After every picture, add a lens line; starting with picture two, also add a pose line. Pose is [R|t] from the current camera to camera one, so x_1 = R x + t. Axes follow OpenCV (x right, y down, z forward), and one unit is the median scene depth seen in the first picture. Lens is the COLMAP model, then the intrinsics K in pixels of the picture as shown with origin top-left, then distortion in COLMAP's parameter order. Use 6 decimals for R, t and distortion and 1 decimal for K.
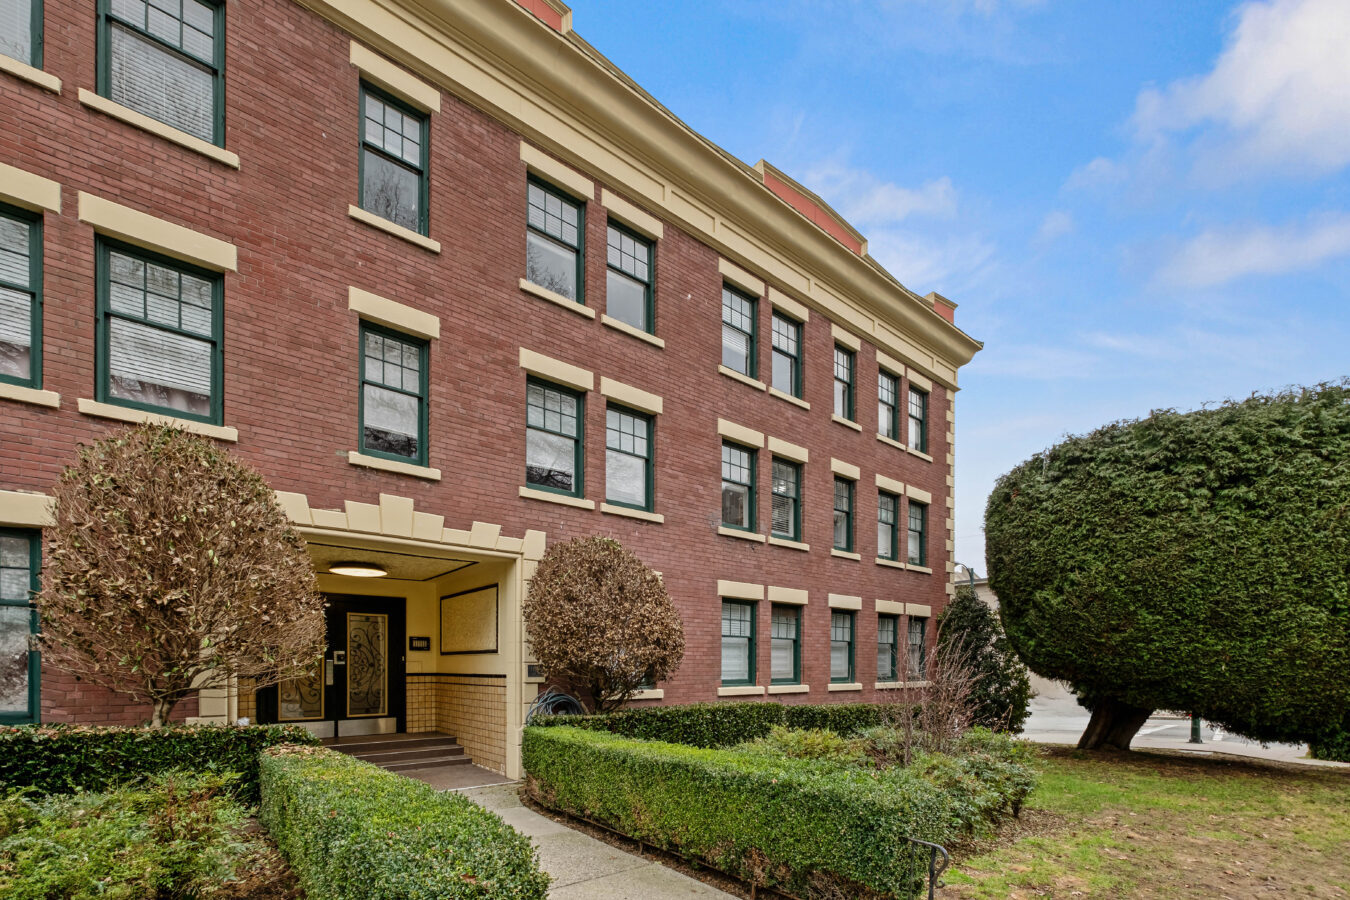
lens RADIAL K [[637.4, 0, 676.9], [0, 637.4, 439.4], [0, 0, 1]] dist [-0.000652, -0.000061]
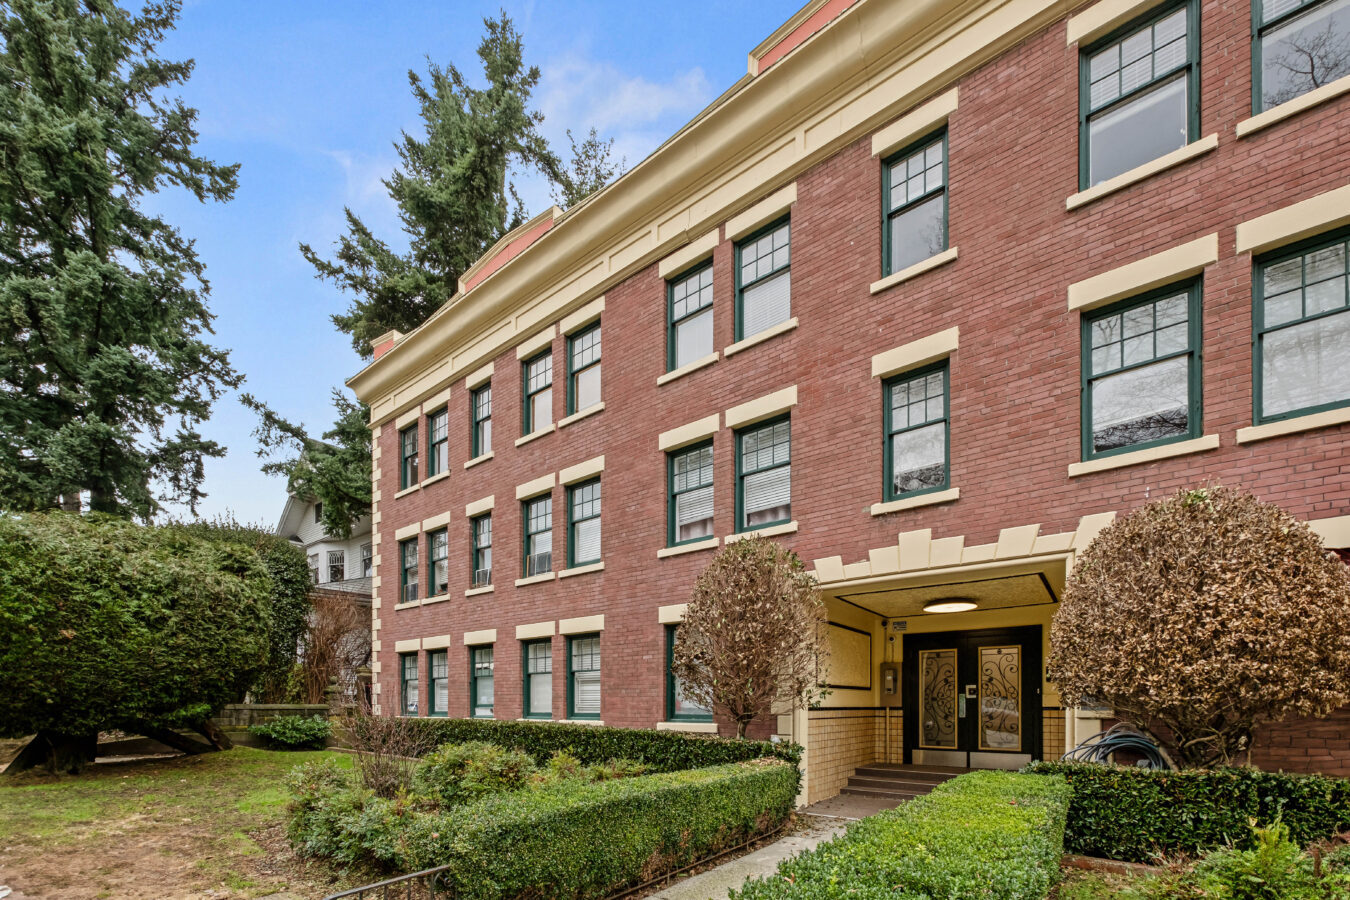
lens RADIAL K [[659.1, 0, 691.7], [0, 659.1, 446.3], [0, 0, 1]] dist [0.034109, -0.000332]
pose [[0.153156, -0.374255, -0.914591, 0.502278], [0.357915, 0.883681, -0.301670, 0.153620], [0.921108, -0.281143, 0.269293, 0.402813]]
